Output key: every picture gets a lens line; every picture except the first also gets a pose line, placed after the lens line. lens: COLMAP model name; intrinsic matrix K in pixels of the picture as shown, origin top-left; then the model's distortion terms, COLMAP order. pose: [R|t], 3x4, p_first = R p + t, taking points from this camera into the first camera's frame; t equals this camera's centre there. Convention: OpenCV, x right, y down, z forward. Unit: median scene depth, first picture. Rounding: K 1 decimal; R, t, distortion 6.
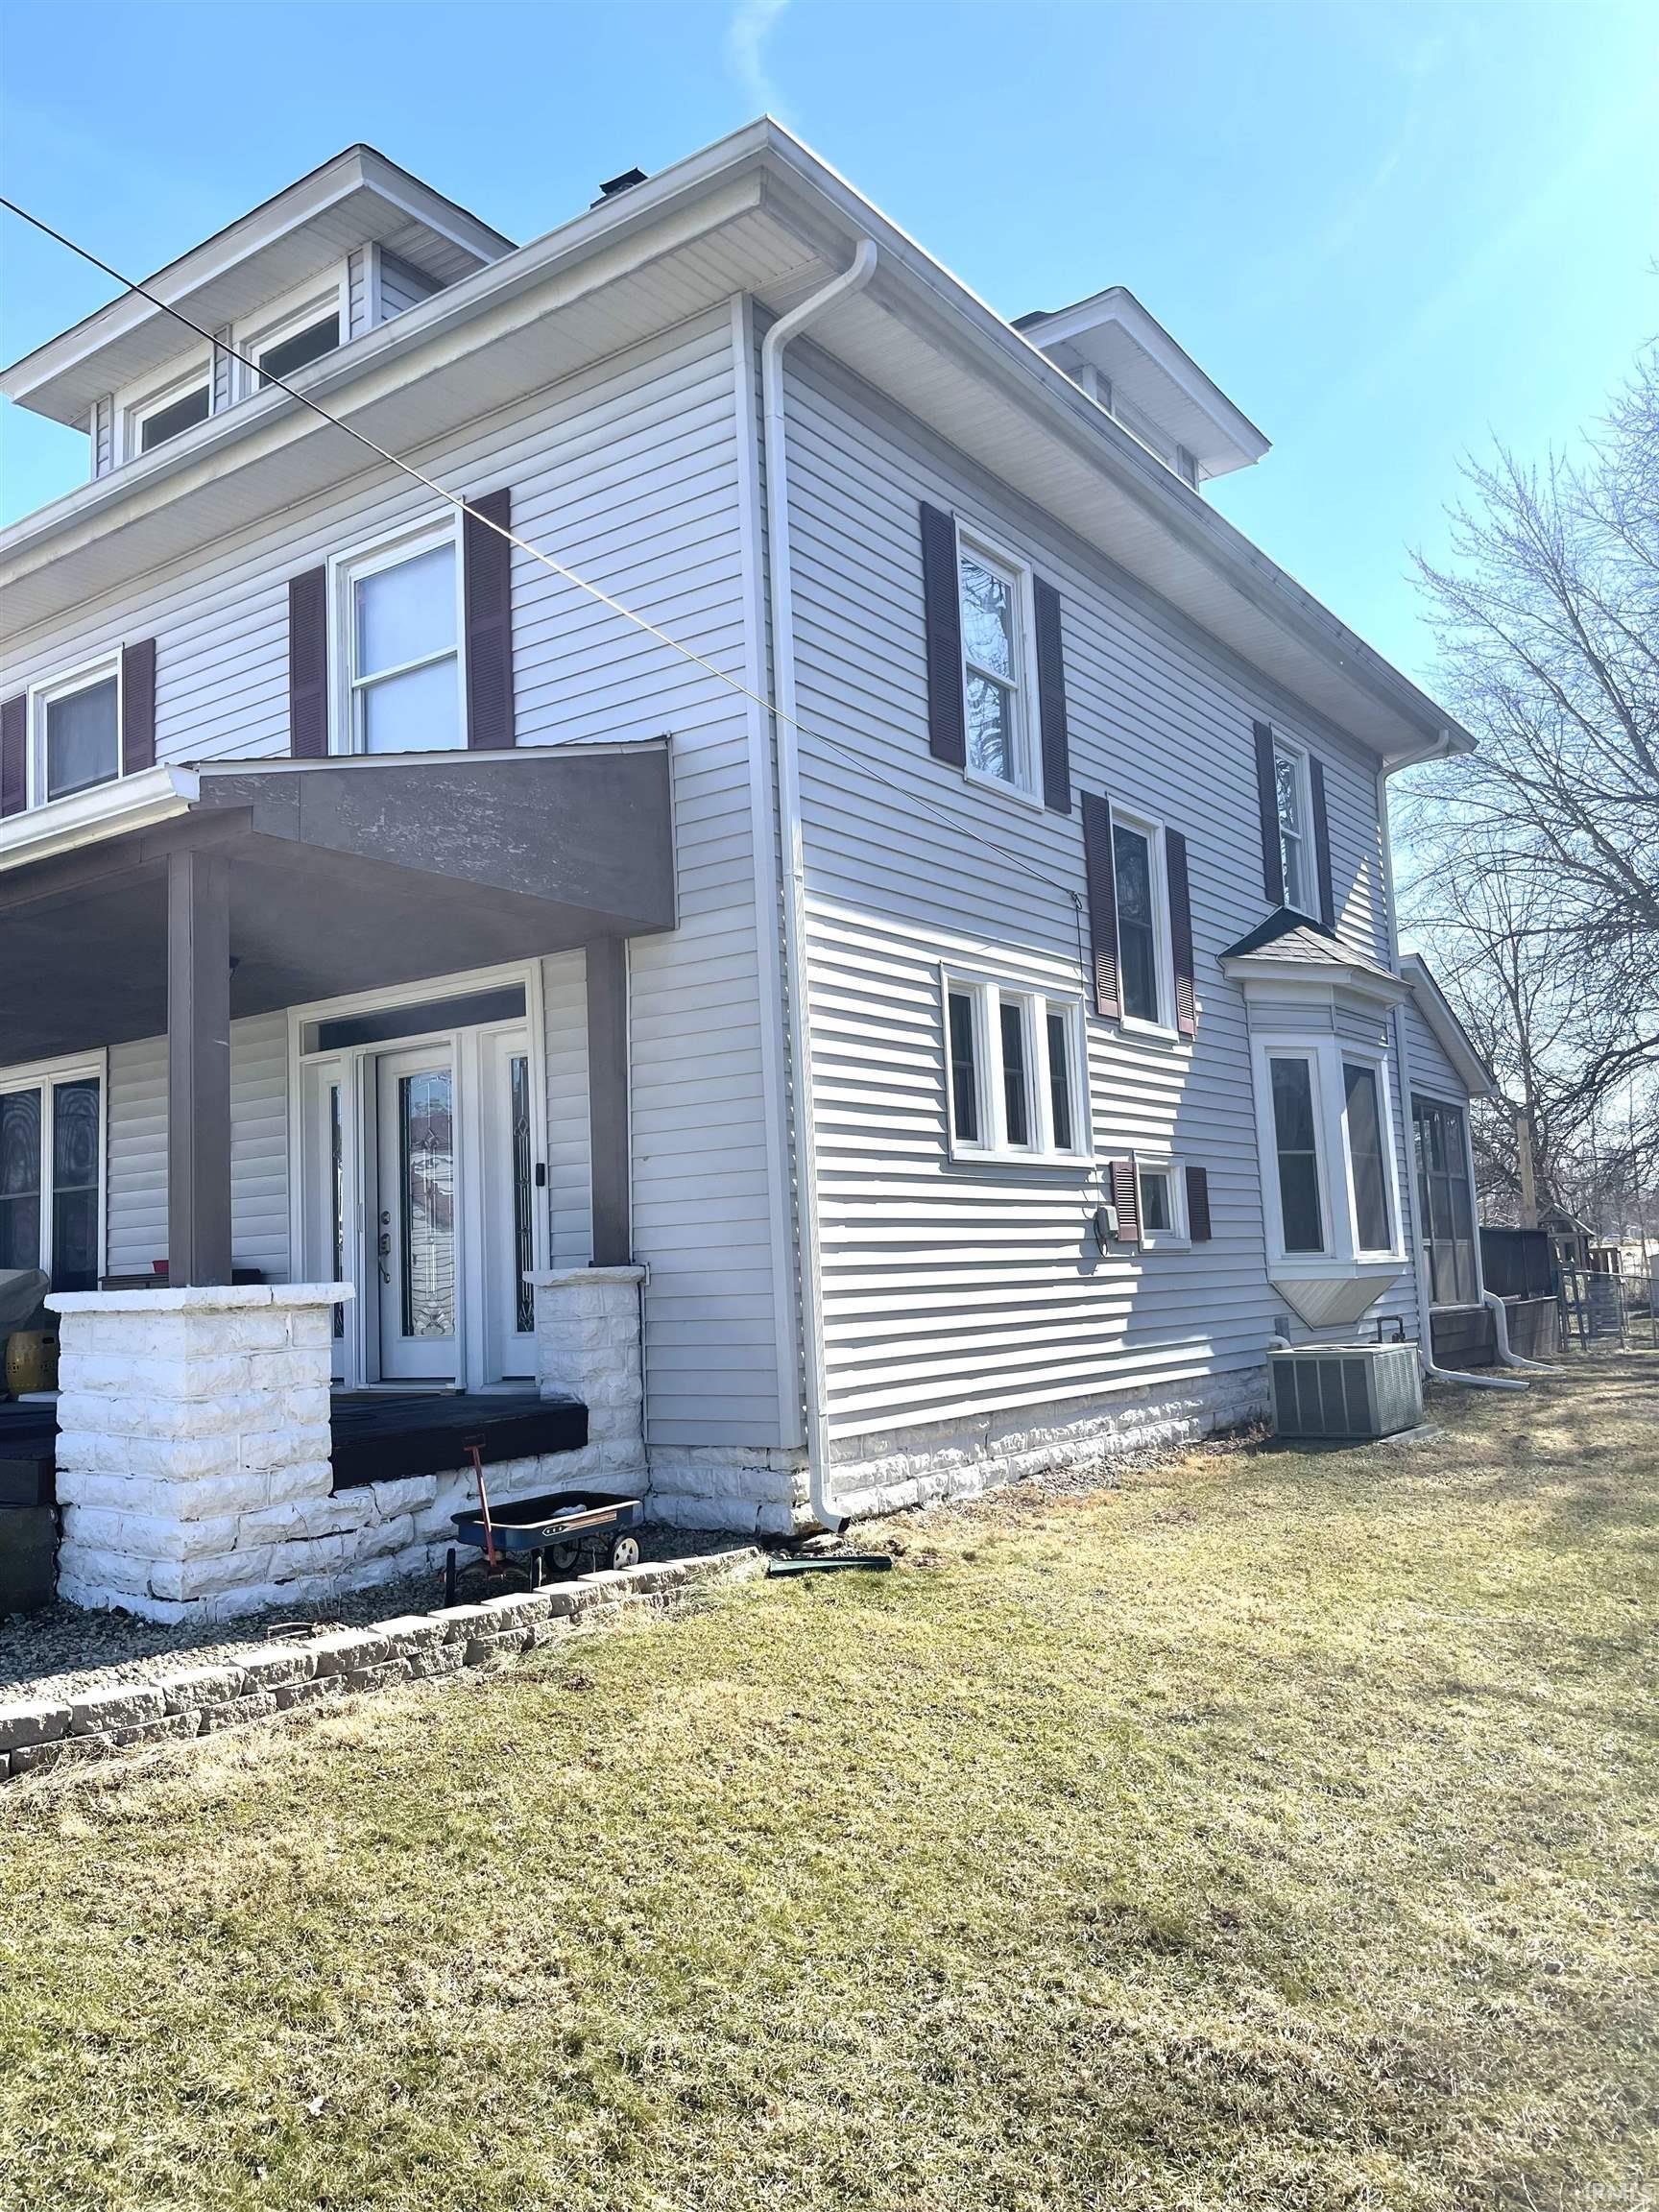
lens RADIAL K [[1662.2, 0, 825.0], [0, 1662.2, 1098.7], [0, 0, 1]] dist [0.041670, 0.001070]
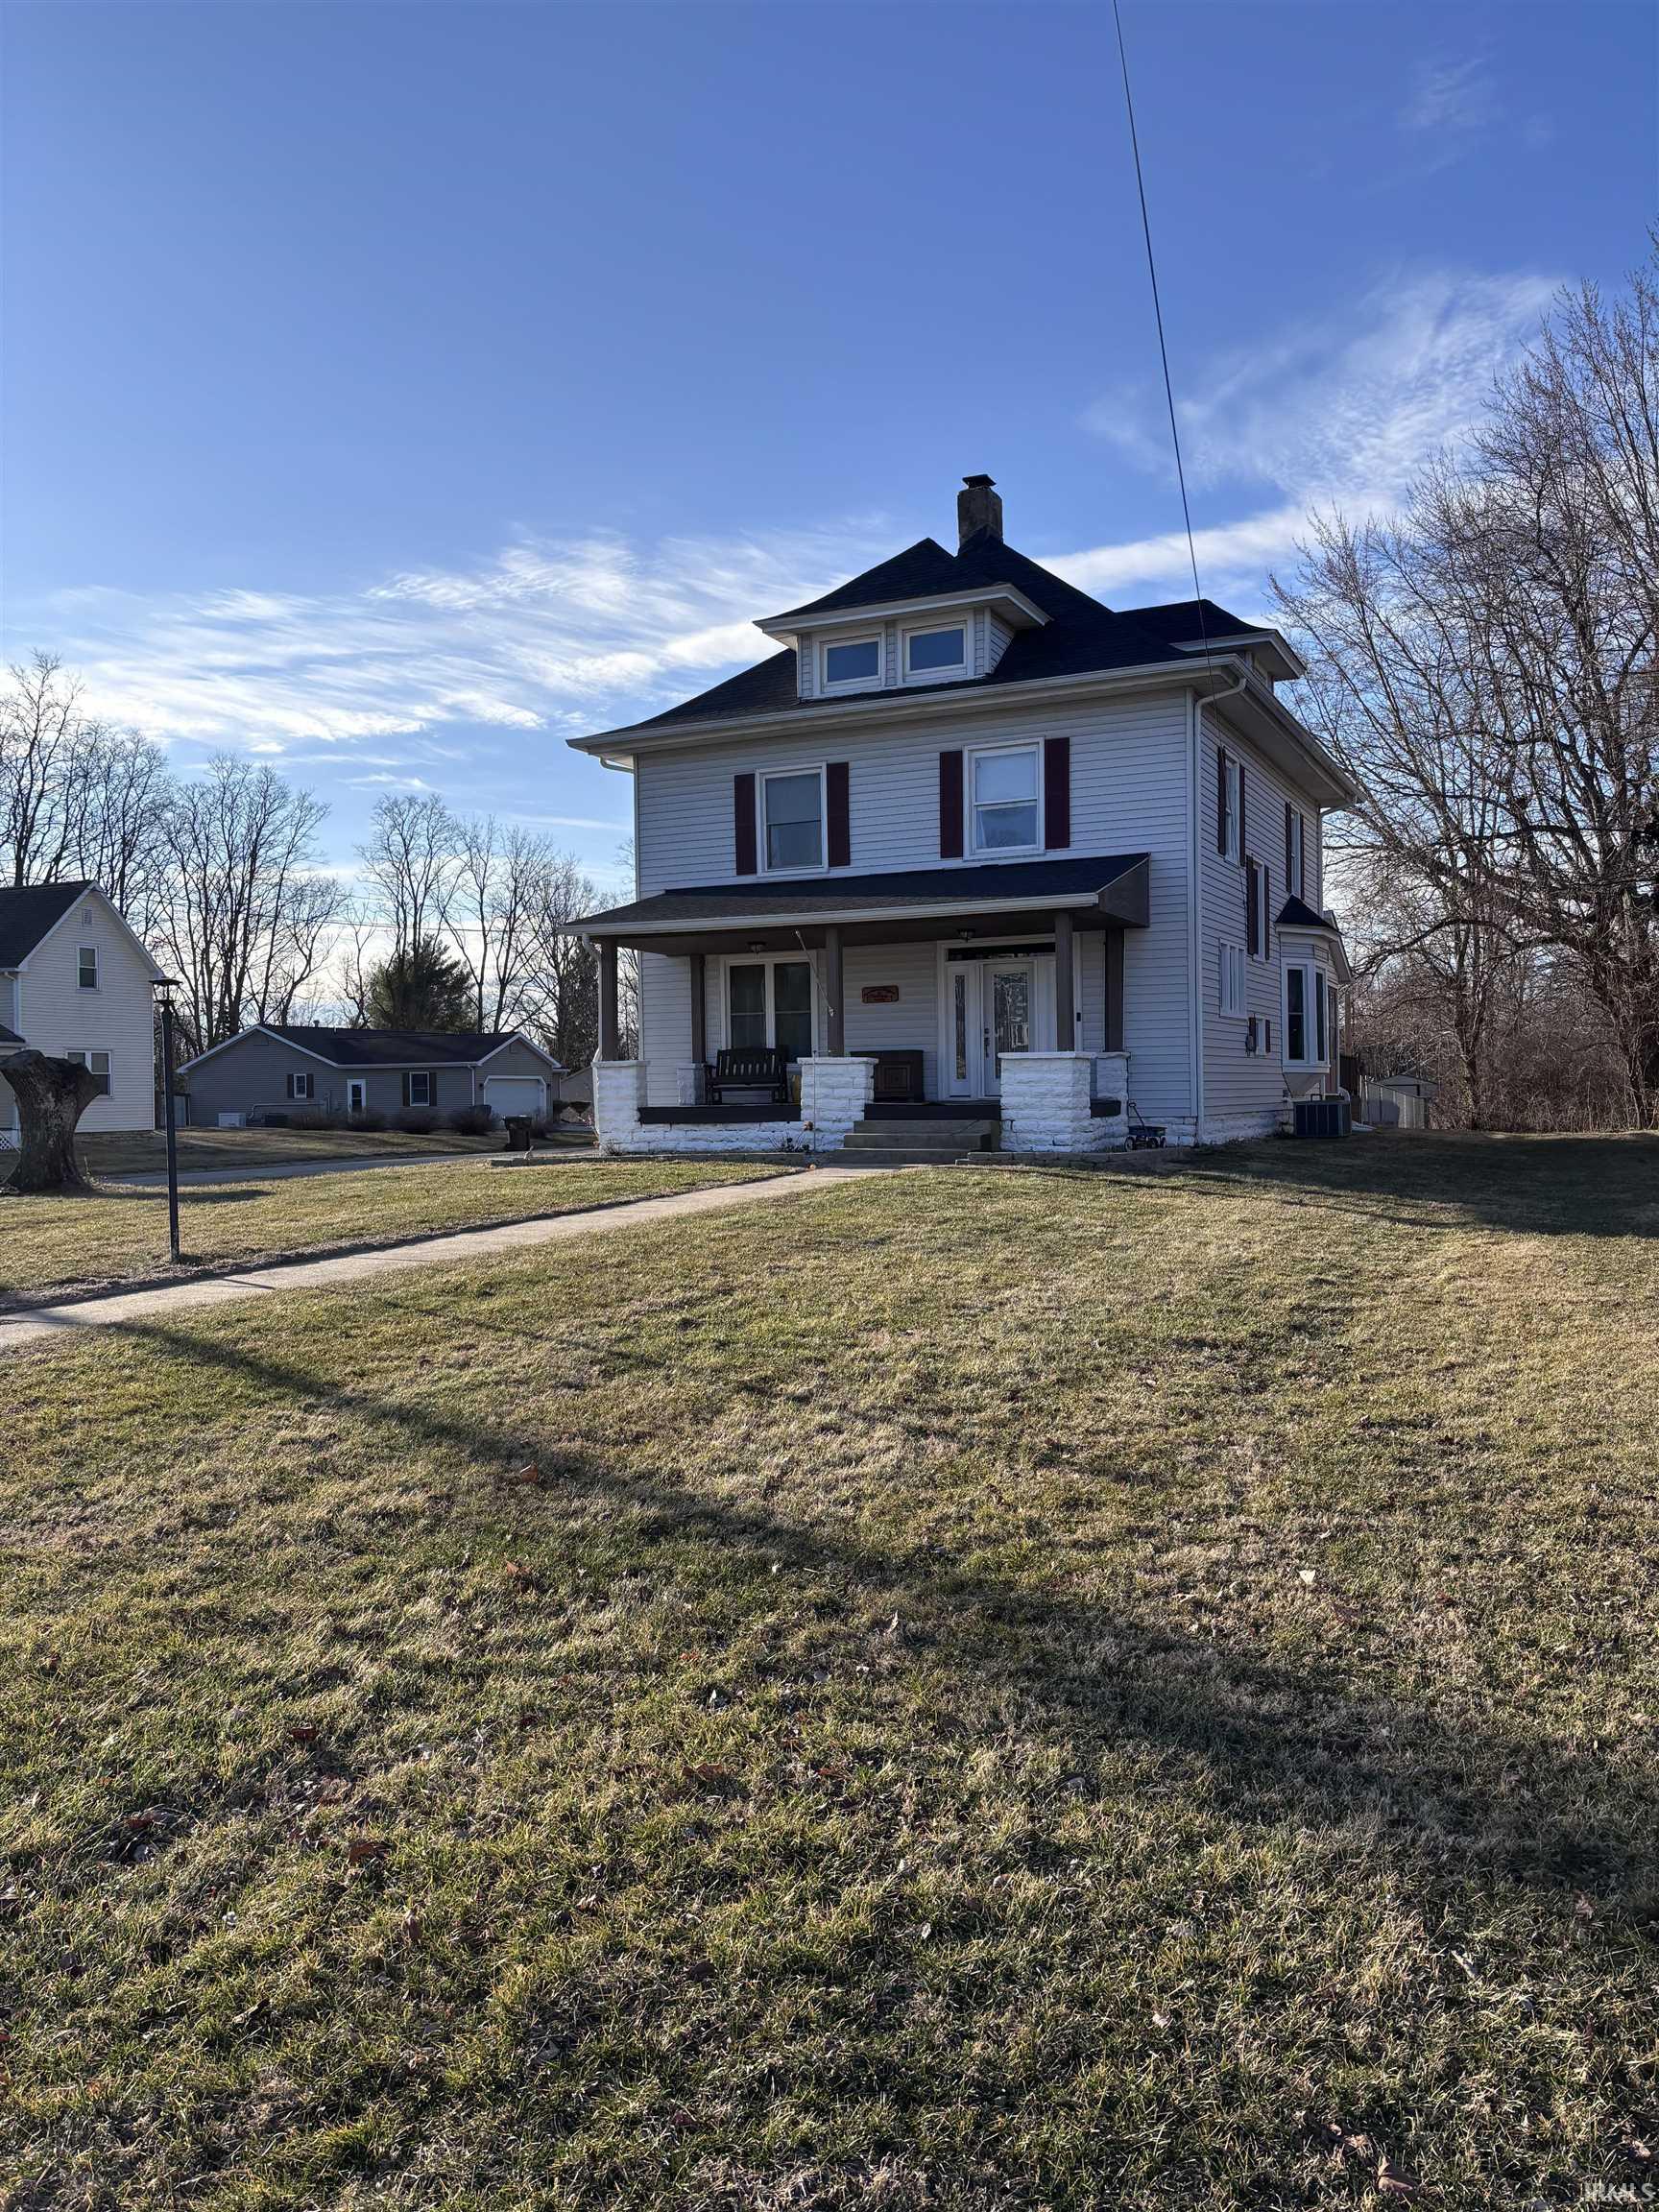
lens RADIAL K [[1666.5, 0, 832.7], [0, 1666.5, 1110.9], [0, 0, 1]] dist [-0.005292, -0.000757]
pose [[0.985252, 0.026517, 0.169045, -0.836872], [-0.044345, 0.993736, 0.102580, -0.048510], [-0.165266, -0.108564, 0.980256, -1.266995]]
